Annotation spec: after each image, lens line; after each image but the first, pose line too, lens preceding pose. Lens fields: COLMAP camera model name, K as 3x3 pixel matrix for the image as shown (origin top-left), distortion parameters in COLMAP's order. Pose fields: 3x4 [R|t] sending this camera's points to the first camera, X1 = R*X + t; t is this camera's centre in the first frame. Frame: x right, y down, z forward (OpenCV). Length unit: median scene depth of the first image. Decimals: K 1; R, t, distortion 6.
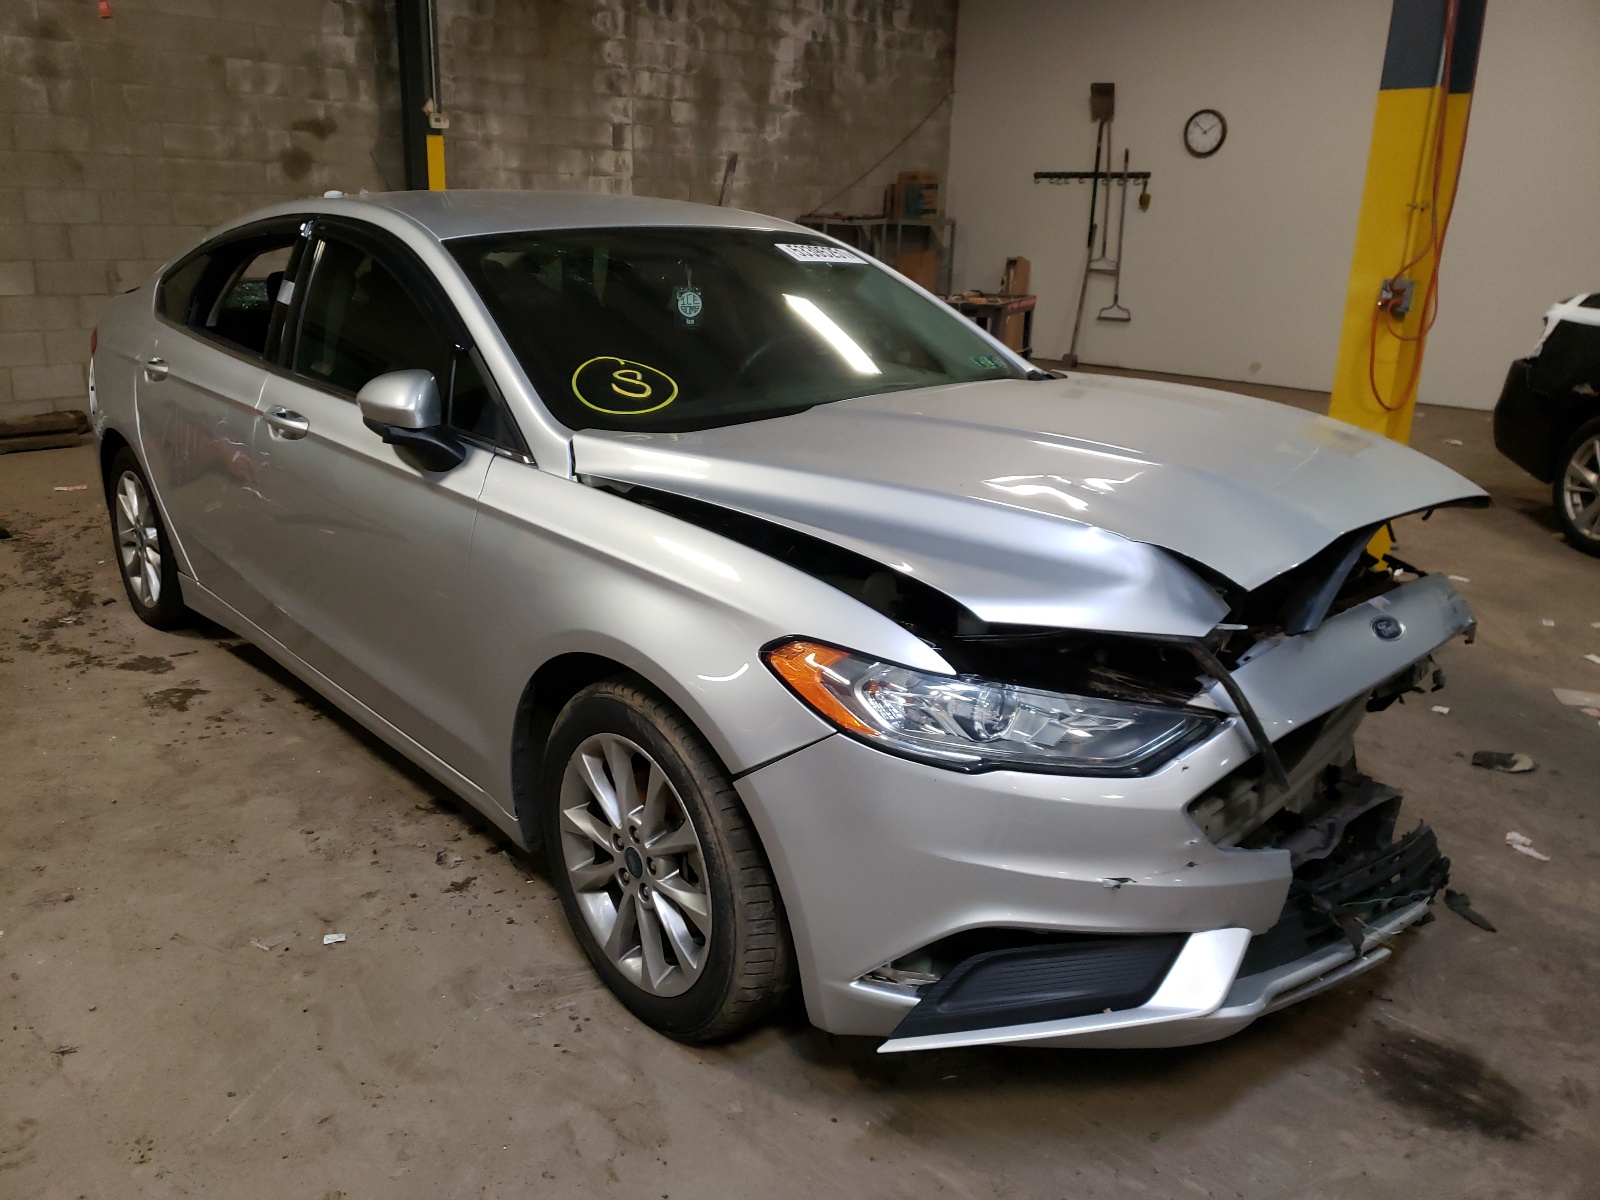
lens RADIAL K [[1253.5, 0, 777.2], [0, 1253.5, 603.4], [0, 0, 1]] dist [0.024824, -0.007797]
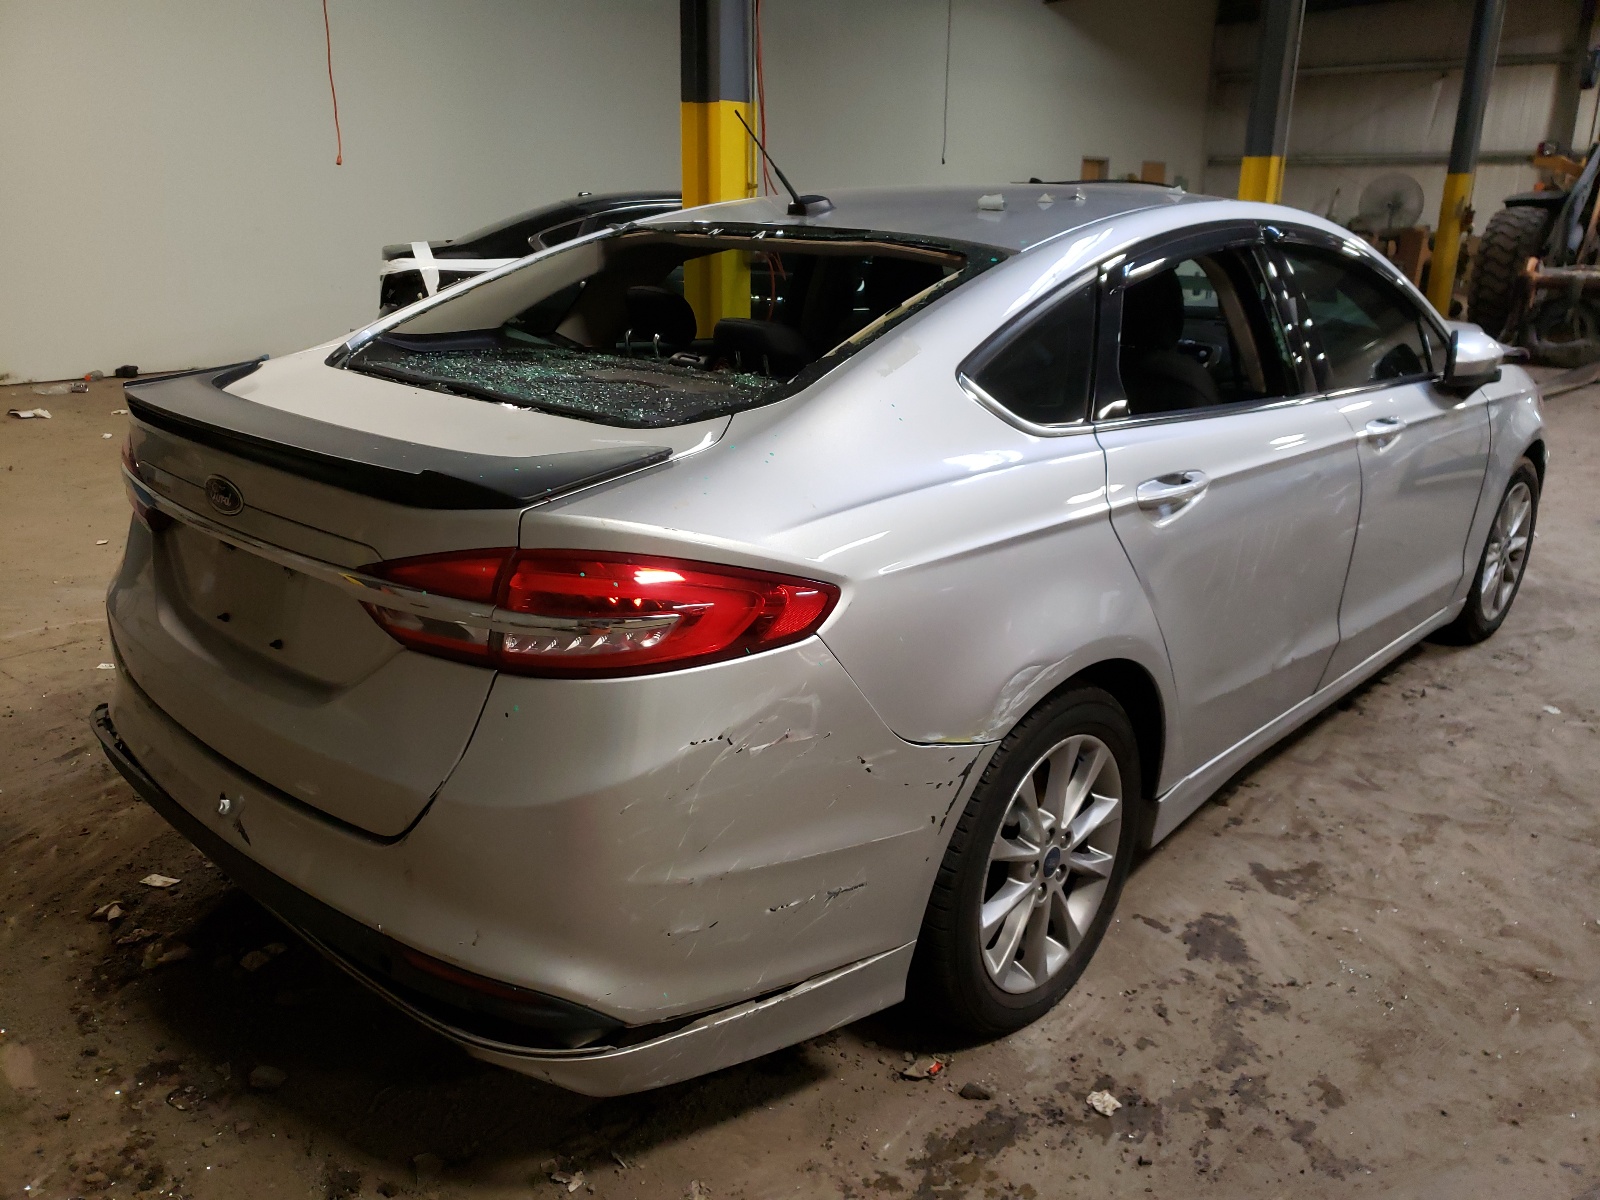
lens RADIAL K [[1253.5, 0, 777.2], [0, 1253.5, 603.4], [0, 0, 1]] dist [0.024824, -0.007797]
pose [[-0.093567, -0.330104, 0.939296, -1.026605], [0.298273, 0.890807, 0.342776, -0.389421], [-0.949883, 0.312239, 0.015112, 1.153324]]
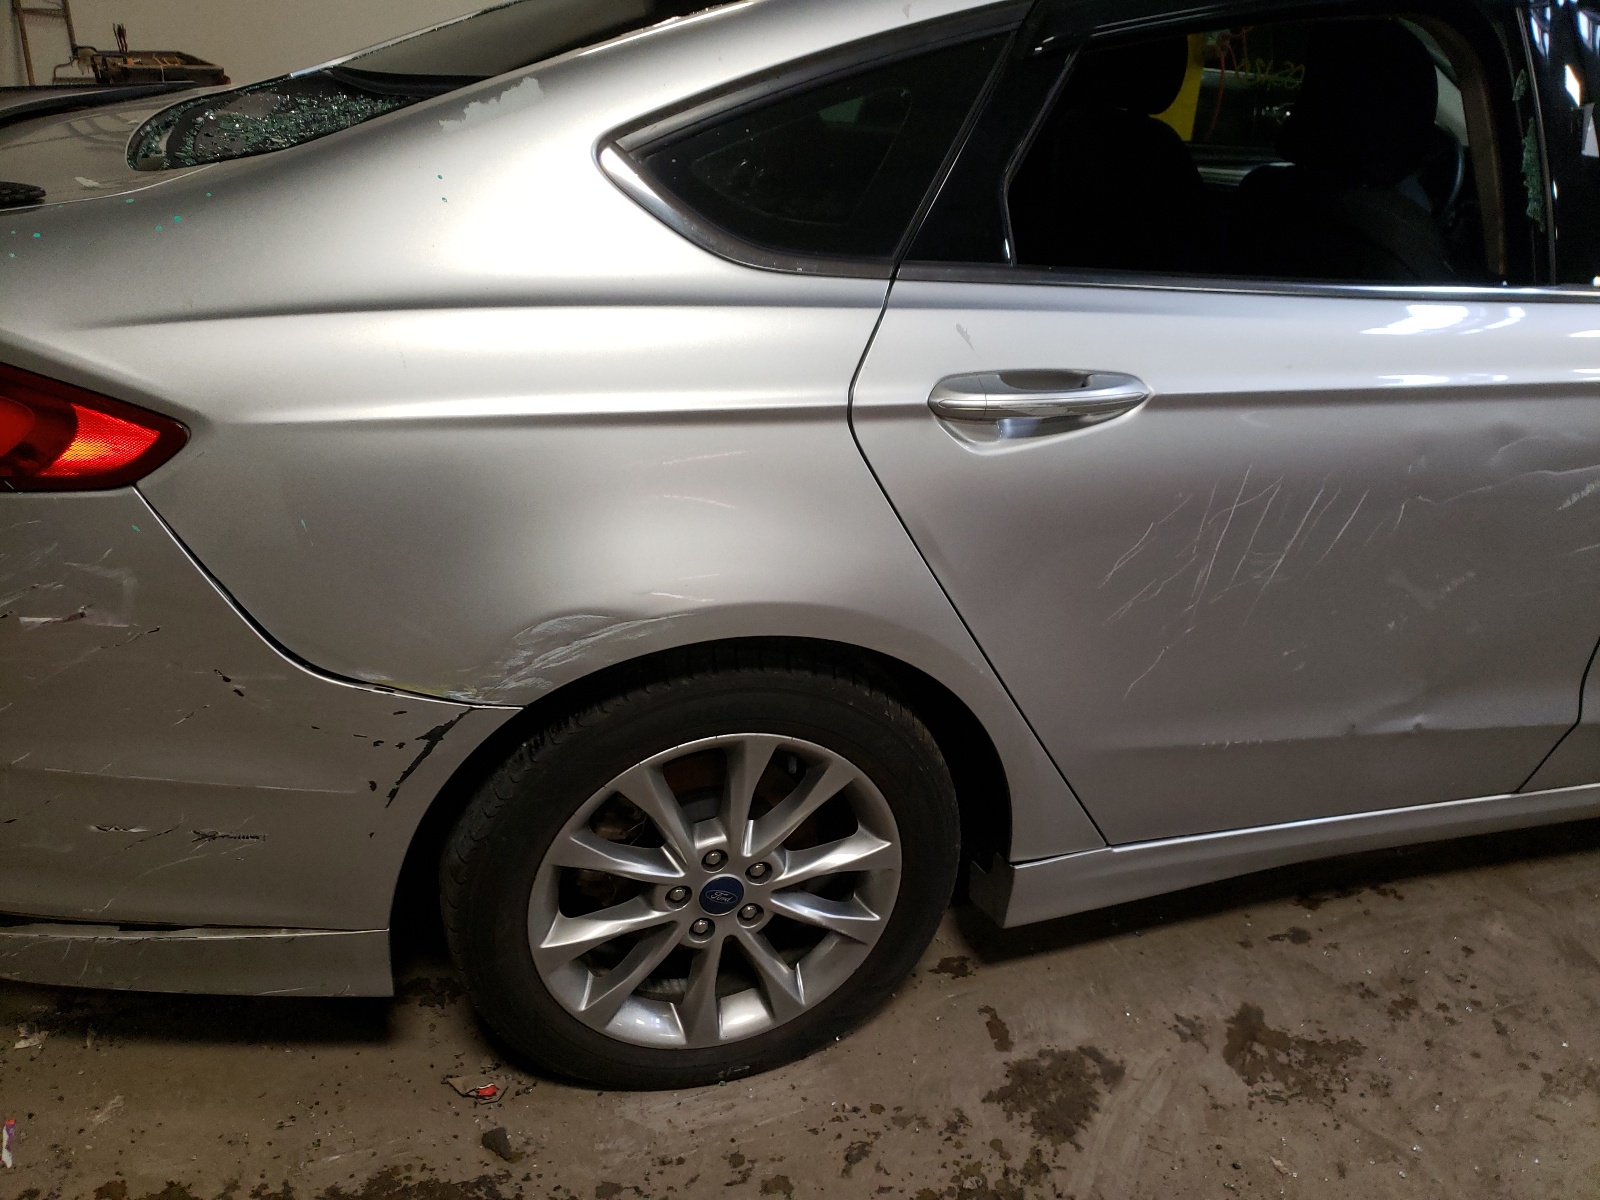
lens RADIAL K [[1253.5, 0, 777.2], [0, 1253.5, 603.4], [0, 0, 1]] dist [0.024824, -0.007797]
pose [[0.435026, -0.411927, 0.800667, -0.816167], [0.251582, 0.909410, 0.331181, -0.265124], [-0.864557, 0.057361, 0.499250, 0.864372]]
